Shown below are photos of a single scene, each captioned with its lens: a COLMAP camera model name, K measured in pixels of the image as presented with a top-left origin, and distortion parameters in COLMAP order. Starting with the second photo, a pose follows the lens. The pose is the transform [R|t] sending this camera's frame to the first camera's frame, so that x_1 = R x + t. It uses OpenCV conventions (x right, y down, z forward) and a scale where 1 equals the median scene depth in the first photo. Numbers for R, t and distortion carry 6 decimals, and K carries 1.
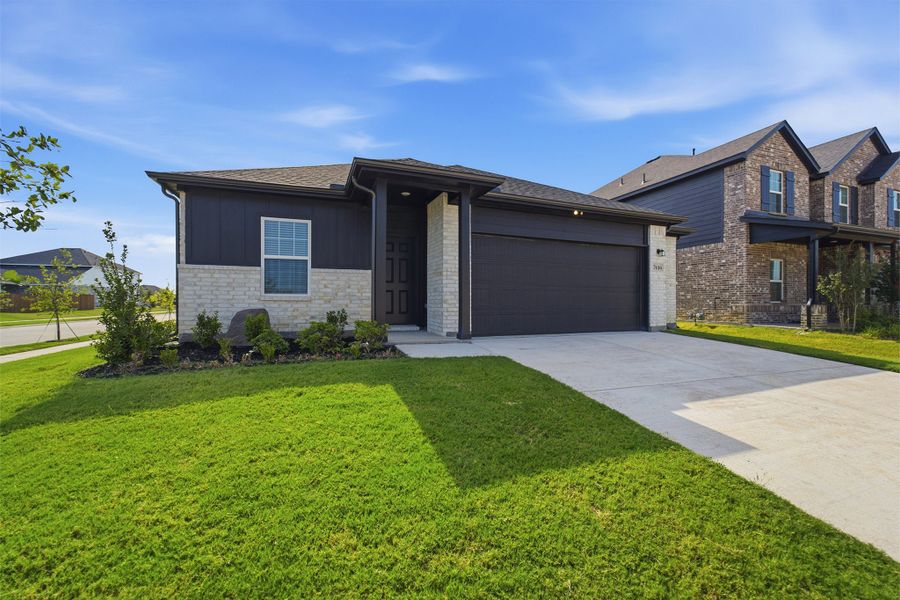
lens RADIAL K [[372.9, 0, 451.4], [0, 372.9, 300.4], [0, 0, 1]] dist [0.000375, 0.000563]
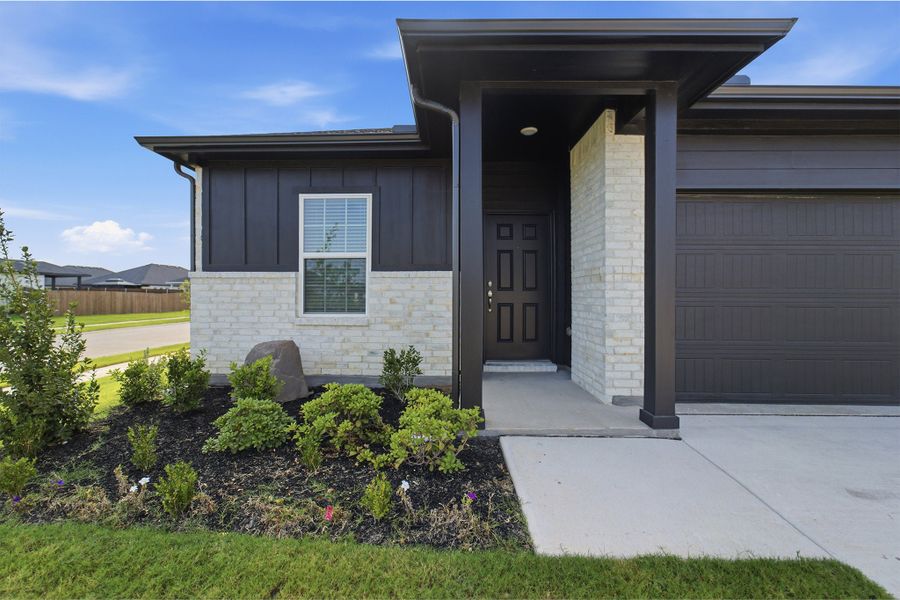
lens RADIAL K [[384.9, 0, 441.2], [0, 384.9, 295.5], [0, 0, 1]] dist [-0.000062, 0.000178]
pose [[0.920930, 0.001804, -0.389724, -0.025003], [-0.001620, 0.999998, 0.000802, -0.048877], [0.389725, -0.000107, 0.920931, 0.469896]]
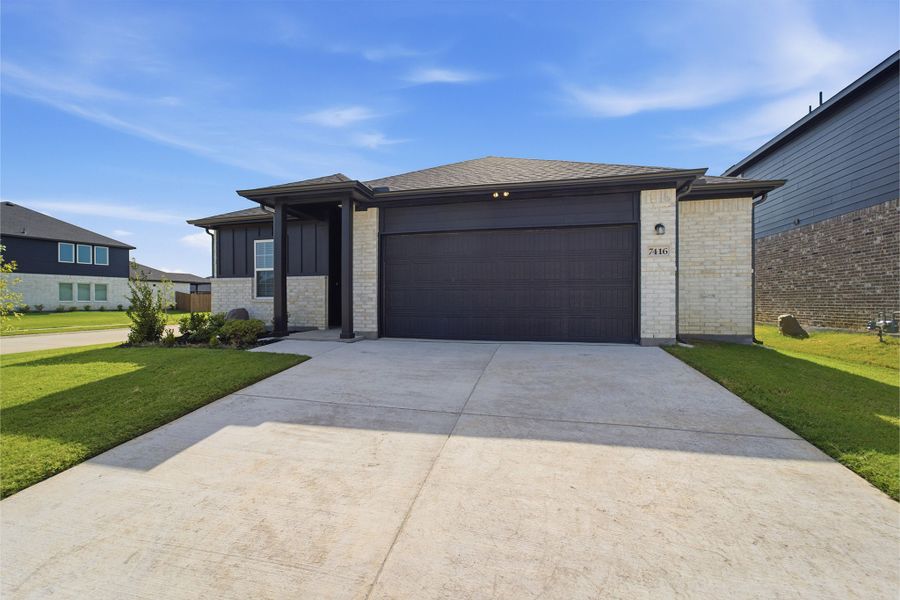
lens RADIAL K [[372.9, 0, 451.4], [0, 372.9, 300.4], [0, 0, 1]] dist [0.000375, 0.000563]
pose [[0.808639, -0.003787, -0.588292, 0.852286], [0.007268, 0.999967, 0.003553, -0.005390], [0.588260, -0.007149, 0.808640, 0.309944]]
